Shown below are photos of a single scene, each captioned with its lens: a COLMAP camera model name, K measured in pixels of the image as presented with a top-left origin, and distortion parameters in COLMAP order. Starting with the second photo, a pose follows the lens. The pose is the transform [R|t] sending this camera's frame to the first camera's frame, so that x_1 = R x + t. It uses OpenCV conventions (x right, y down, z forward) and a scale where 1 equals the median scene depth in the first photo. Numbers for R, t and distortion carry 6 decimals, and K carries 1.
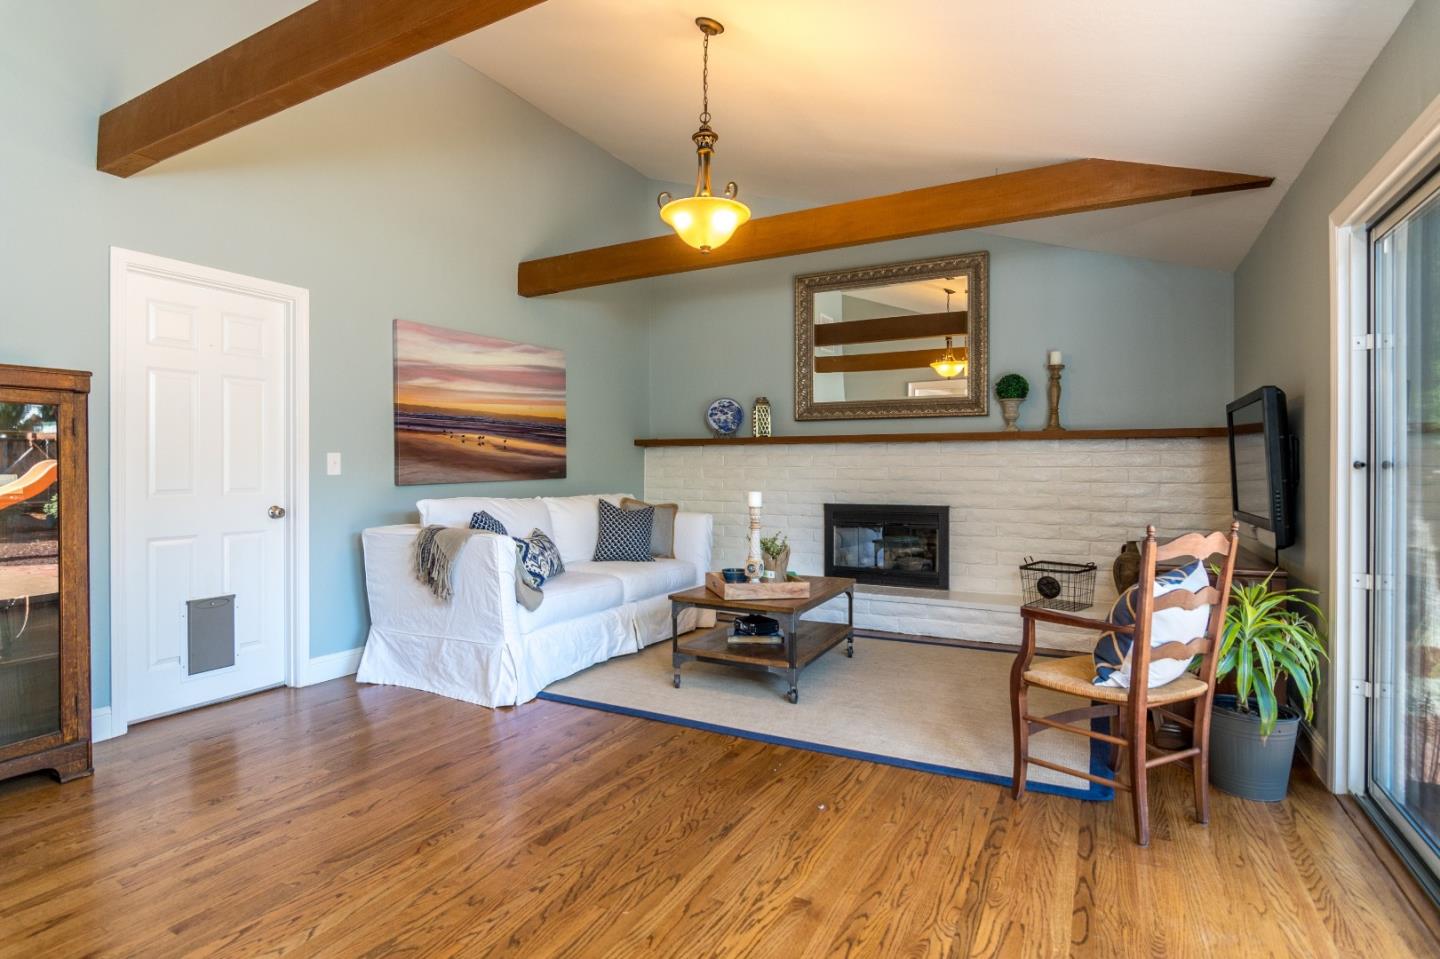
lens RADIAL K [[720.1, 0, 687.9], [0, 720.1, 473.7], [0, 0, 1]] dist [-0.028923, -0.000203]
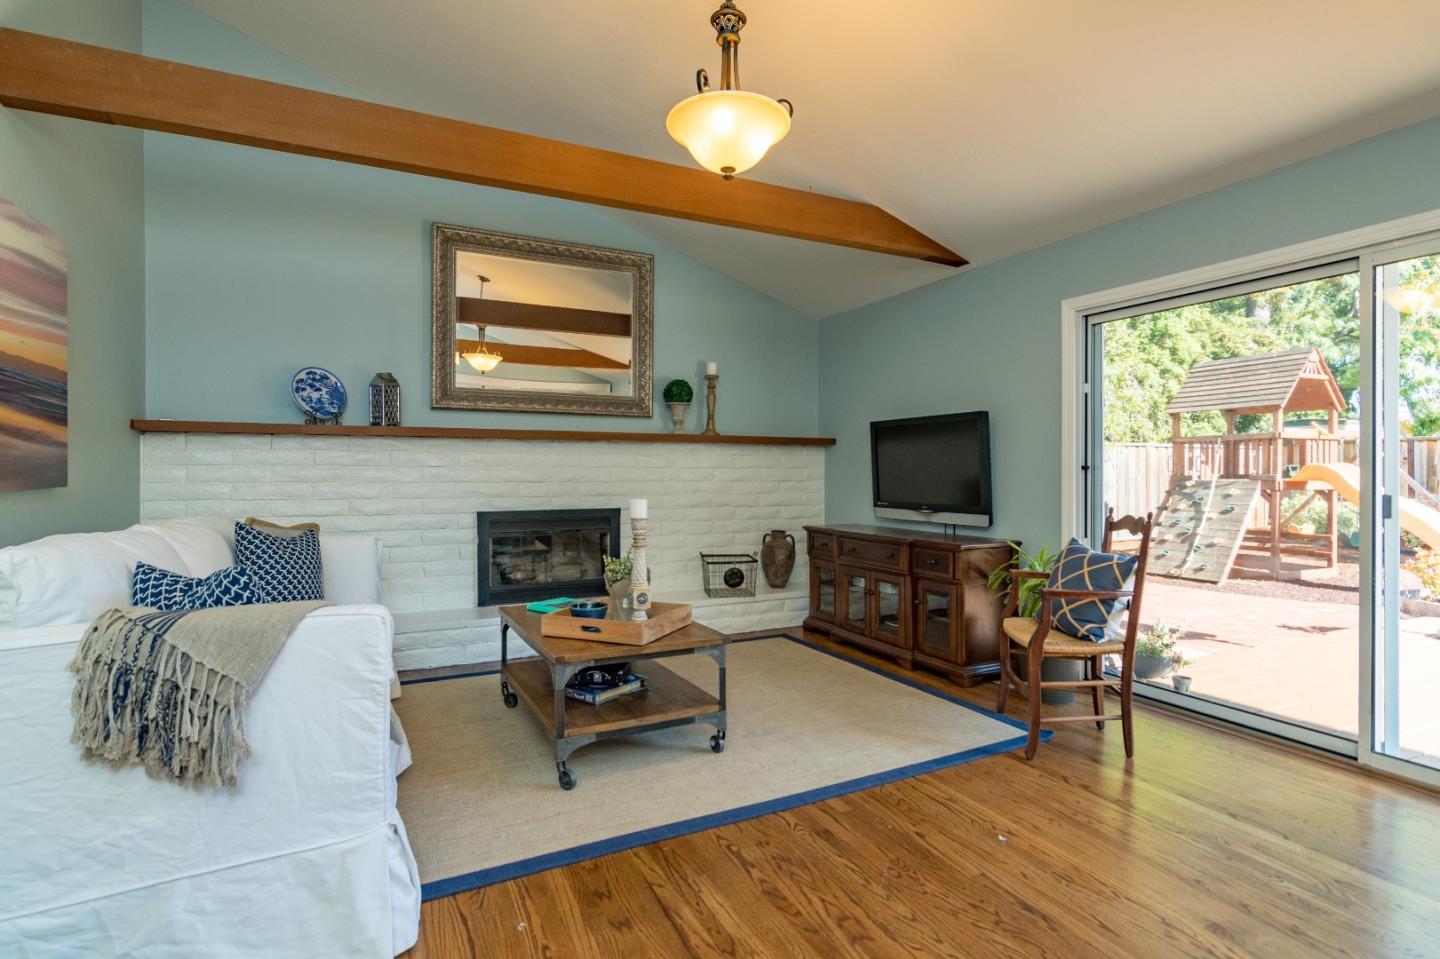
lens RADIAL K [[696.2, 0, 721.6], [0, 696.2, 475.5], [0, 0, 1]] dist [-0.003677, -0.000650]
pose [[0.567090, -0.004879, 0.823641, -0.362484], [0.004075, 0.999987, 0.003118, -0.001551], [-0.823646, 0.001588, 0.567103, 0.382095]]
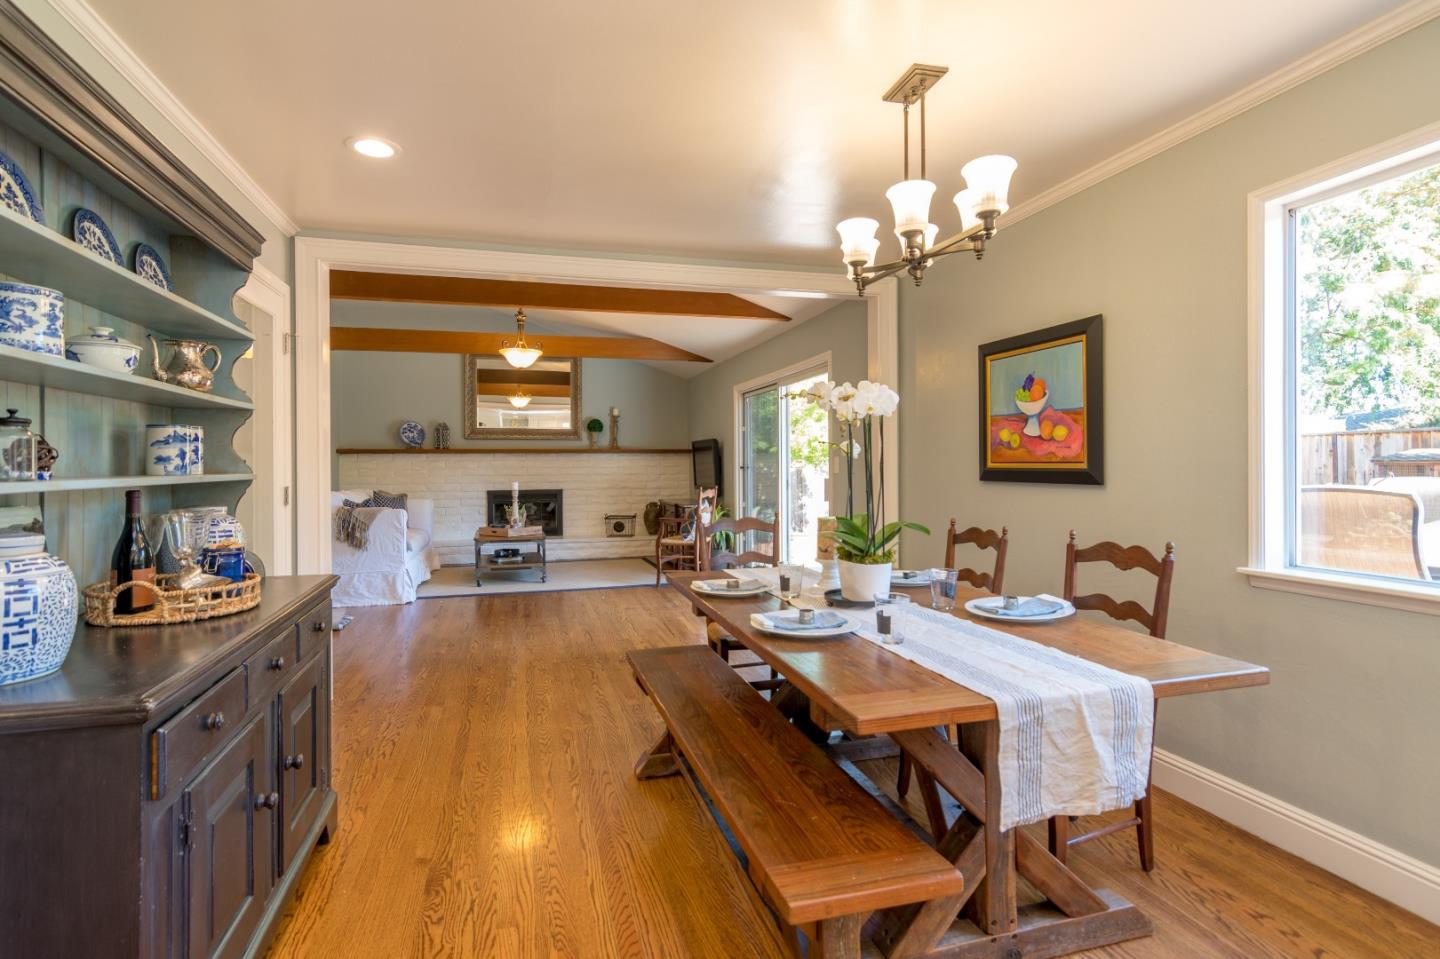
lens RADIAL K [[696.2, 0, 691.5], [0, 696.2, 469.1], [0, 0, 1]] dist [-0.003677, -0.000650]
pose [[0.727385, -0.010118, 0.686155, -0.654182], [0.010313, 0.999940, 0.003812, -0.009655], [-0.686152, 0.004303, 0.727445, -0.542382]]
